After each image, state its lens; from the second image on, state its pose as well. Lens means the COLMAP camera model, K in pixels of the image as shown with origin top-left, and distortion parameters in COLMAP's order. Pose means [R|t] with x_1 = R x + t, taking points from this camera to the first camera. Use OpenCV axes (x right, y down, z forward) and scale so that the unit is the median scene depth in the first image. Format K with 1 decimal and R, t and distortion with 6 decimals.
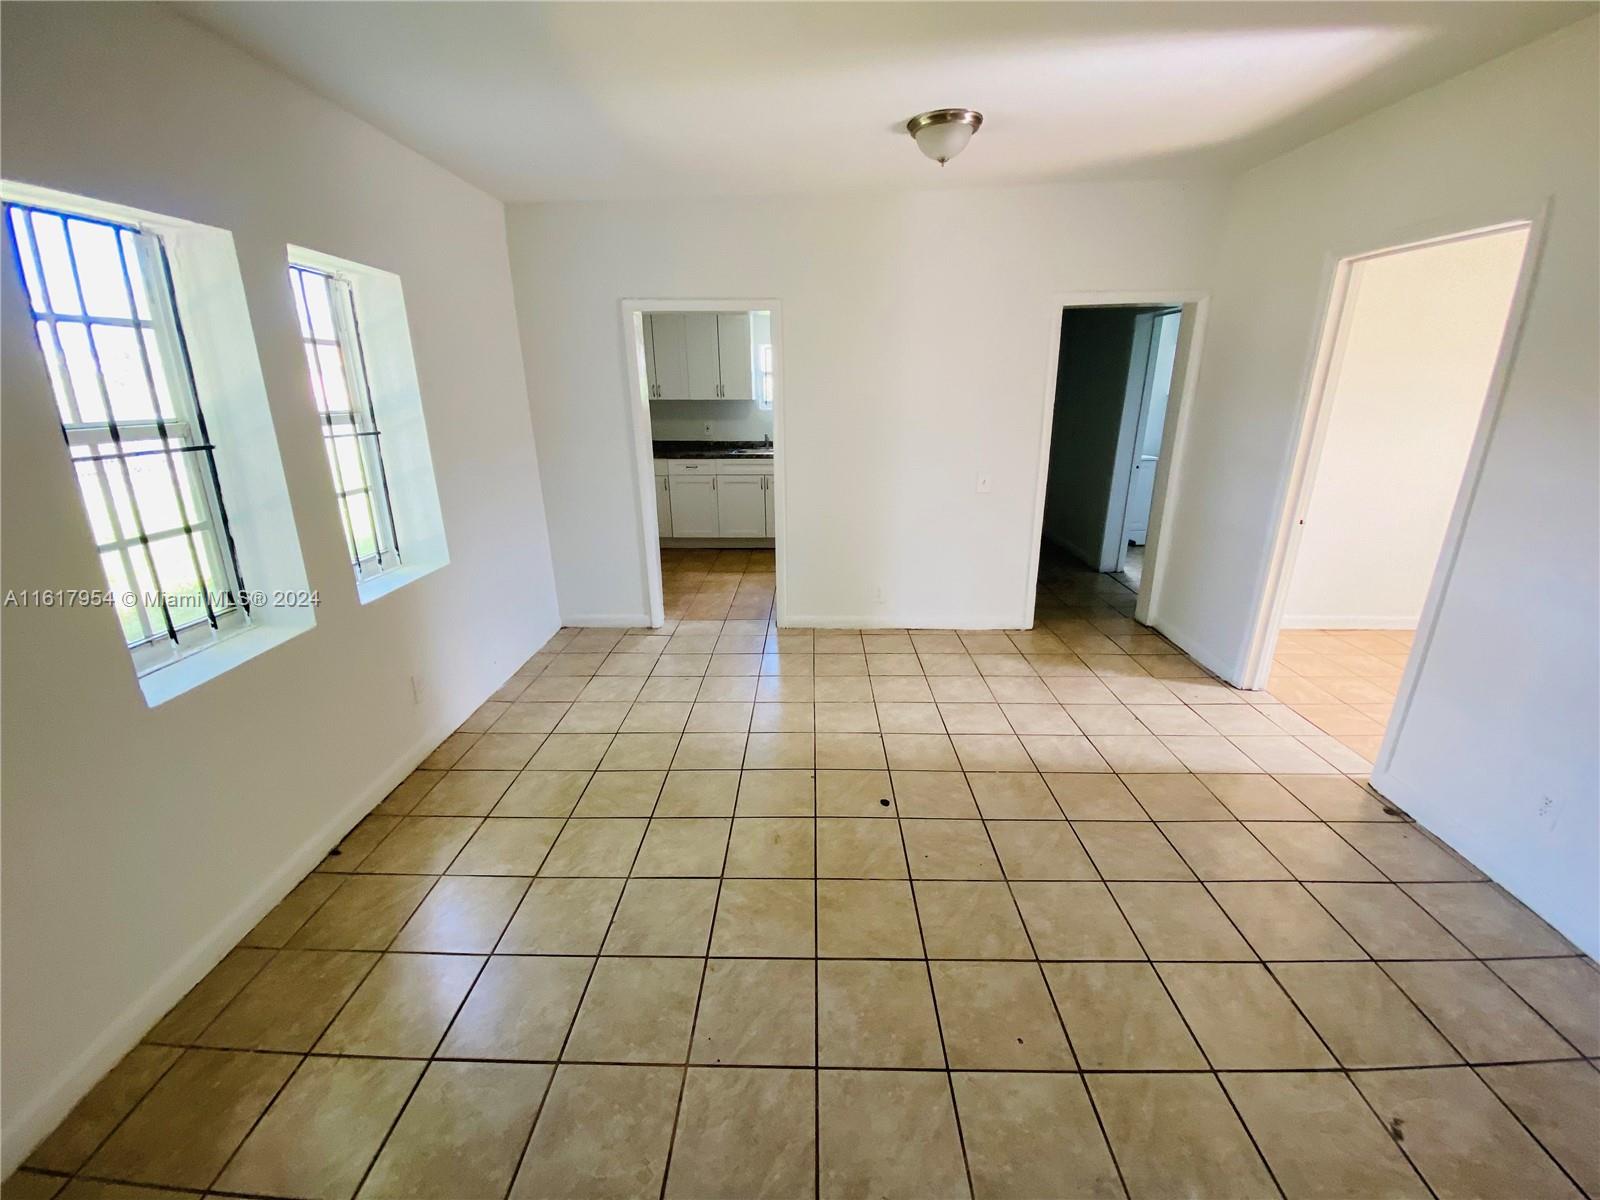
lens RADIAL K [[658.4, 0, 798.9], [0, 658.4, 596.8], [0, 0, 1]] dist [0.015244, -0.018057]
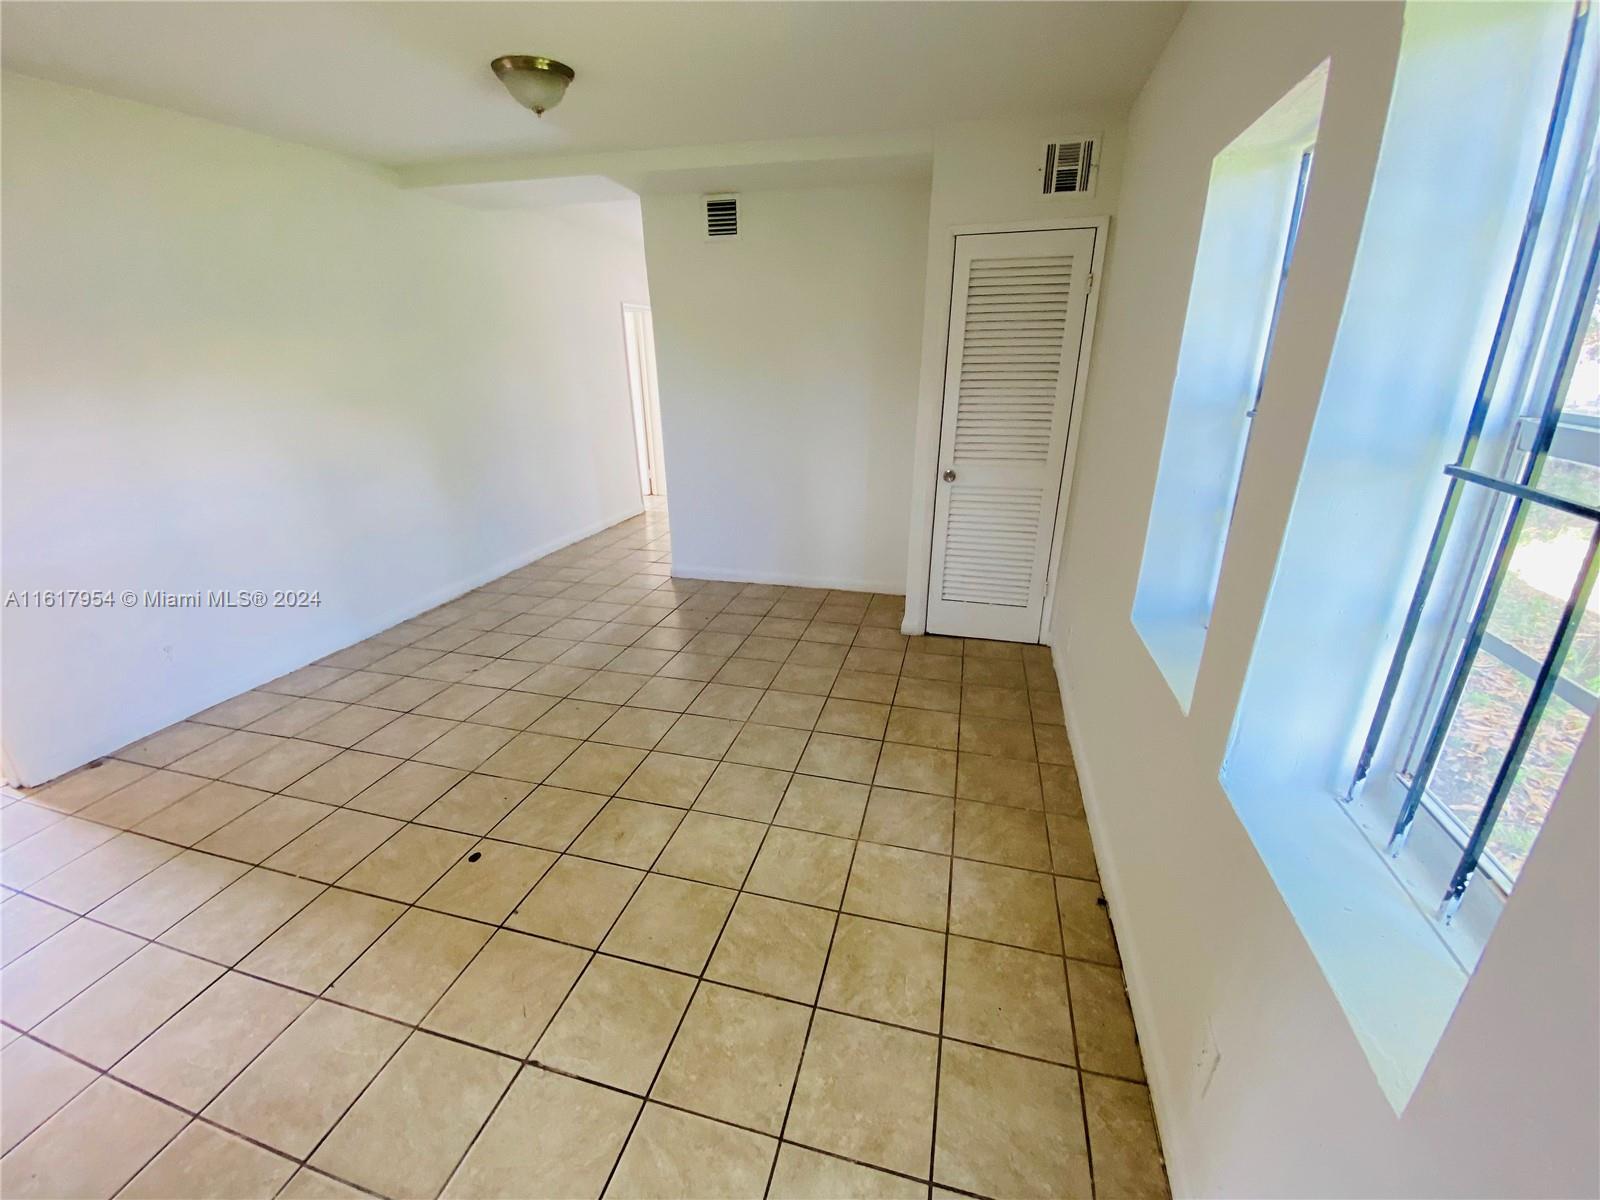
lens RADIAL K [[653.0, 0, 791.4], [0, 653.0, 598.6], [0, 0, 1]] dist [0.026830, -0.023876]
pose [[-0.968443, -0.068767, 0.239562, -0.328822], [0.092986, 0.792096, 0.603272, -0.314344], [-0.231241, 0.606510, -0.760705, 0.997429]]
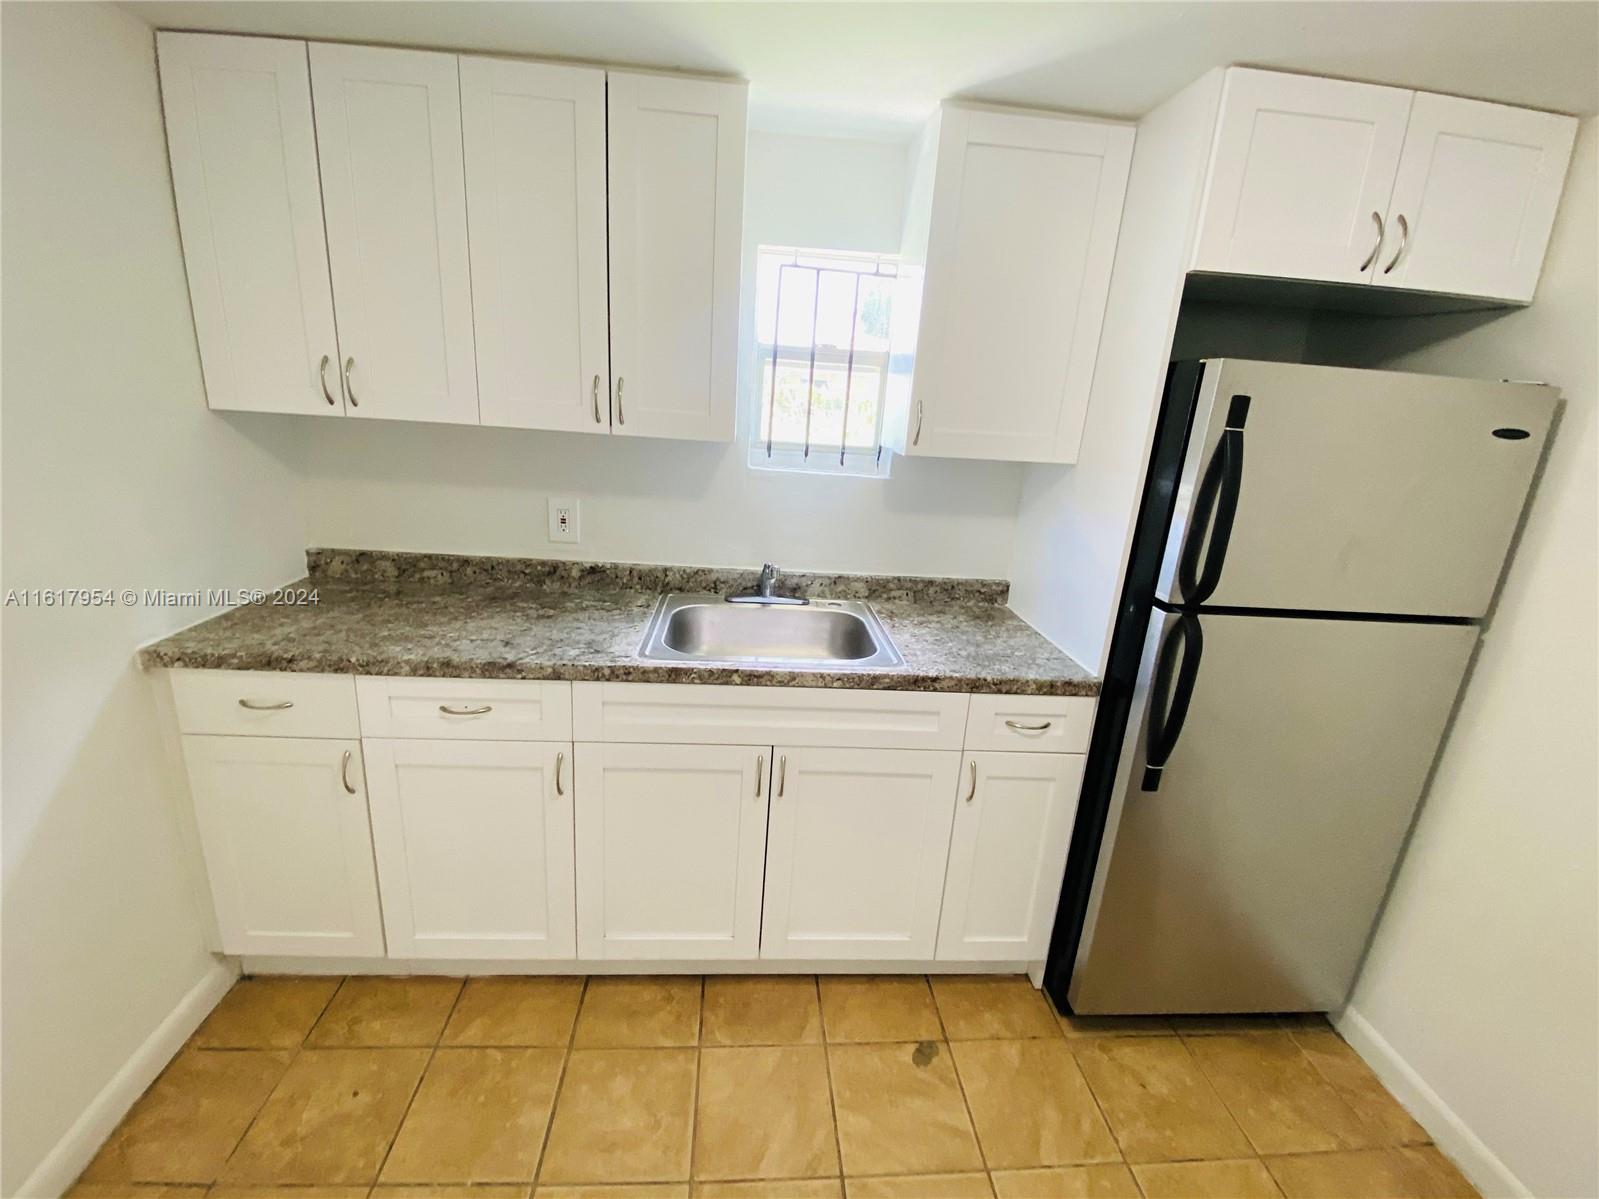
lens RADIAL K [[709.1, 0, 791.4], [0, 709.1, 598.2], [0, 0, 1]] dist [0.024731, -0.021843]
pose [[0.992372, 0.048089, 0.113510, -0.138087], [-0.045736, 0.998683, -0.023253, -0.414601], [-0.114478, 0.017884, 0.993265, 1.288025]]
